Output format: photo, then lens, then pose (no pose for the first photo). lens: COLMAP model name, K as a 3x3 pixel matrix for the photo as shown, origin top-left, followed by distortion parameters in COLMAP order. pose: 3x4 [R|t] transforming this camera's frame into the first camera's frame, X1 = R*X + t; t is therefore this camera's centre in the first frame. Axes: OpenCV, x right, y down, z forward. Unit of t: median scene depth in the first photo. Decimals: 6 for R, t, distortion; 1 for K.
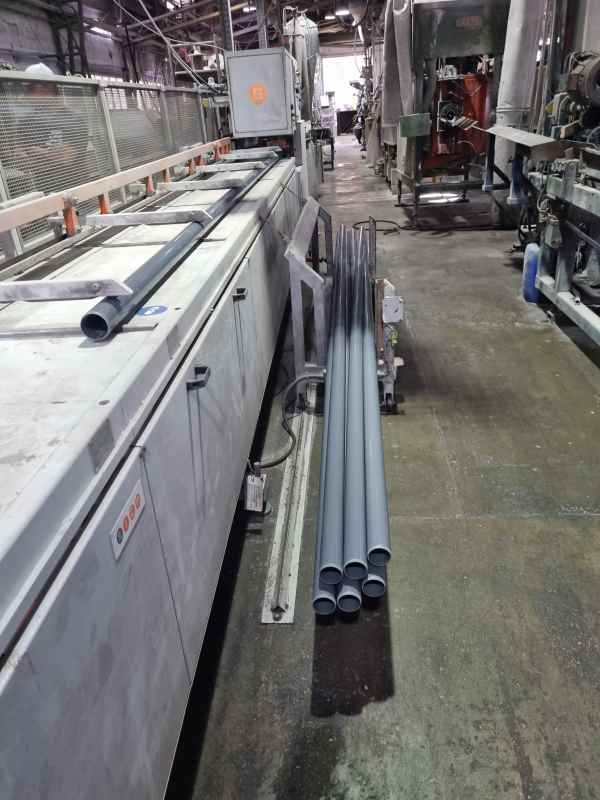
lens RADIAL K [[594.9, 0, 300.1], [0, 594.9, 380.5], [0, 0, 1]] dist [0.065238, -0.063528]
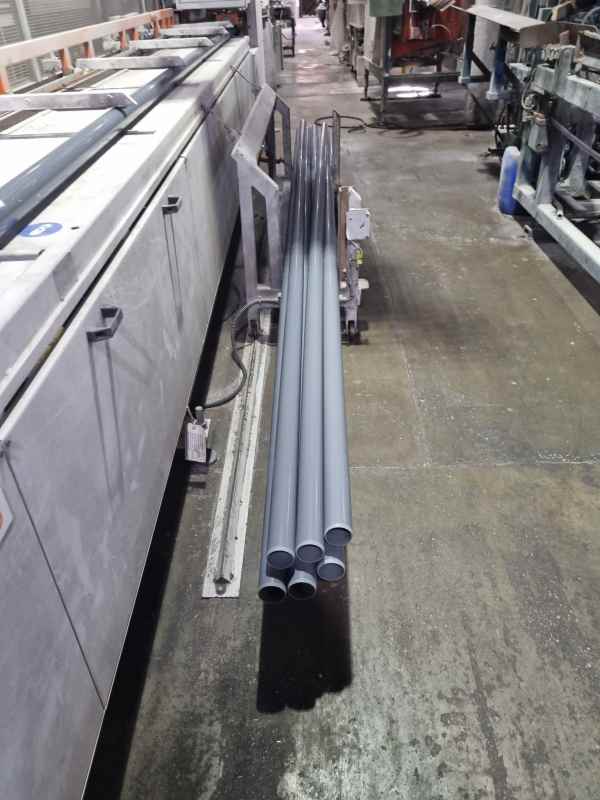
lens RADIAL K [[594.9, 0, 300.1], [0, 594.9, 380.5], [0, 0, 1]] dist [0.065238, -0.063528]
pose [[0.997814, -0.003142, 0.066006, 0.015546], [-0.007007, 0.988207, 0.152967, -0.030808], [-0.065708, -0.153095, 0.986025, 0.134549]]
